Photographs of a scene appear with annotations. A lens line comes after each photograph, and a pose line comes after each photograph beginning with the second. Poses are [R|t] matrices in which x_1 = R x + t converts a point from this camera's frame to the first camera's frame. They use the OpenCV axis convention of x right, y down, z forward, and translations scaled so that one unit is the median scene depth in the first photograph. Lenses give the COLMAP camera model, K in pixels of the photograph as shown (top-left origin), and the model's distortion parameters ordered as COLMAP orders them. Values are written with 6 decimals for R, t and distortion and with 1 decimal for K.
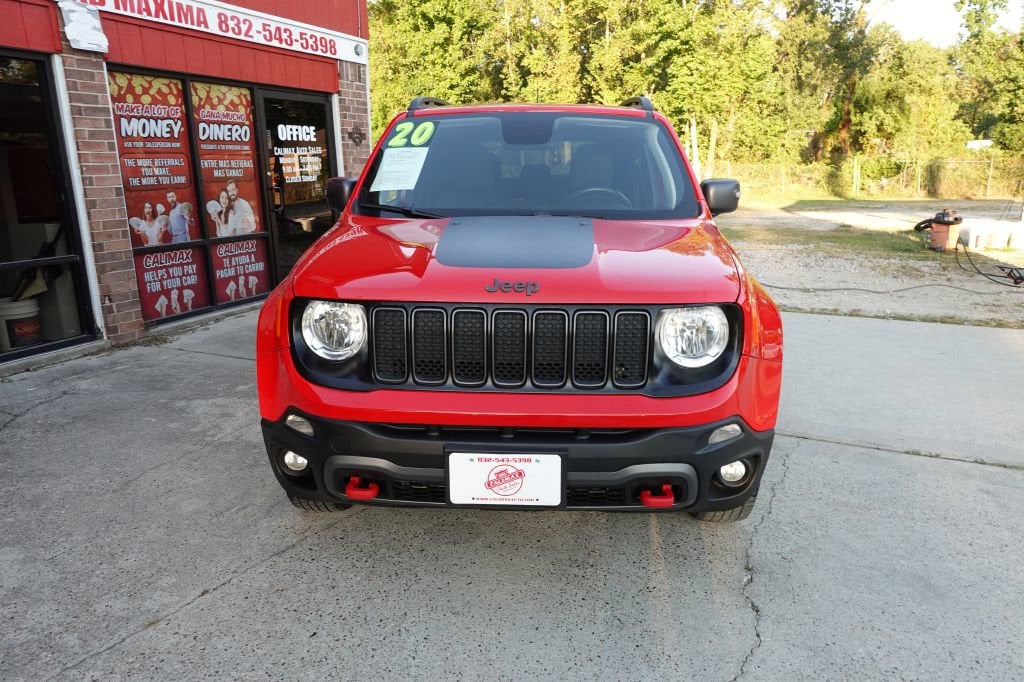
lens RADIAL K [[704.4, 0, 513.5], [0, 704.4, 339.6], [0, 0, 1]] dist [0.001061, -0.002180]
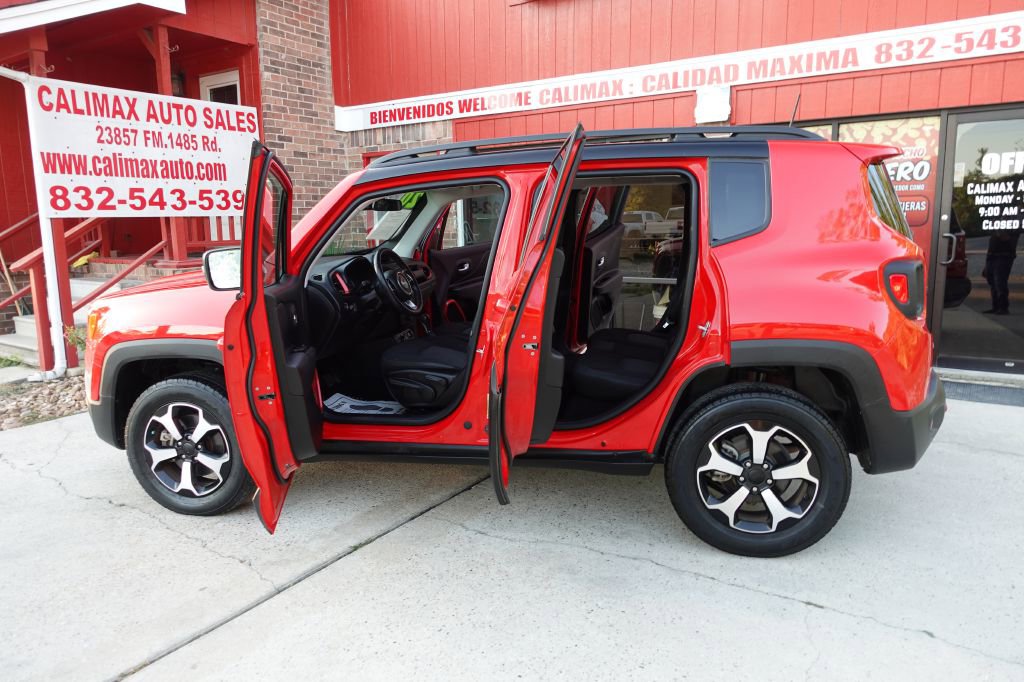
lens RADIAL K [[704.4, 0, 513.2], [0, 704.4, 341.1], [0, 0, 1]] dist [0.001061, -0.002180]
pose [[-0.163626, 0.183497, -0.969307, 0.619858], [-0.214036, 0.952542, 0.216454, -0.193895], [0.963024, 0.242884, -0.116586, 0.746827]]
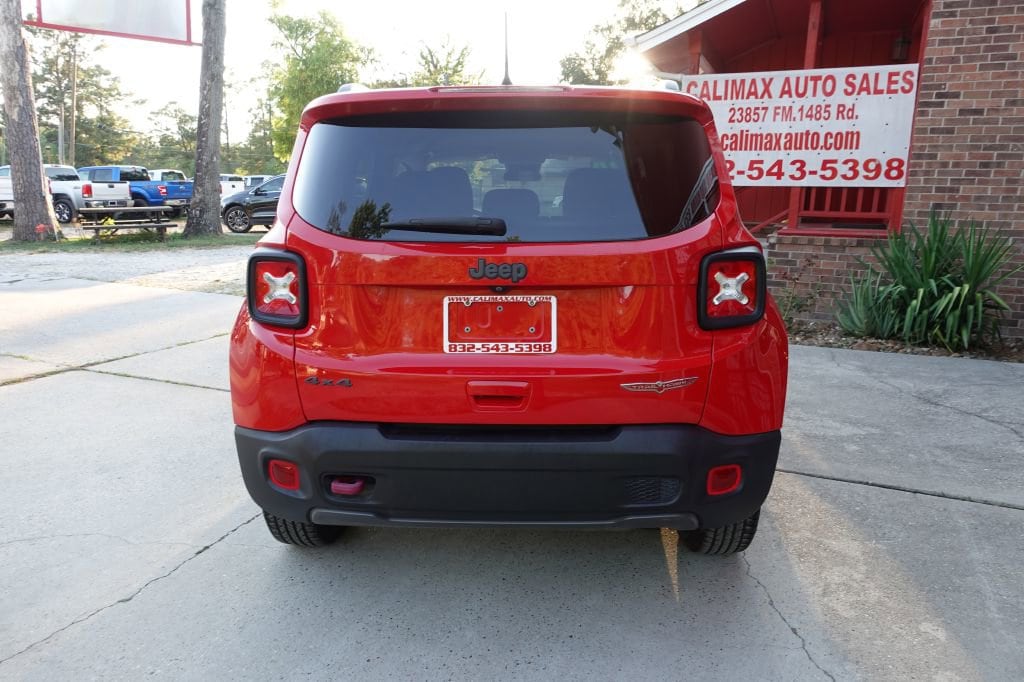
lens RADIAL K [[704.4, 0, 510.0], [0, 704.4, 336.2], [0, 0, 1]] dist [0.001061, -0.002180]
pose [[-0.999896, 0.002220, -0.014278, 0.041624], [-0.004080, 0.904544, 0.426360, -0.305512], [0.013862, 0.426374, -0.904441, 1.247079]]
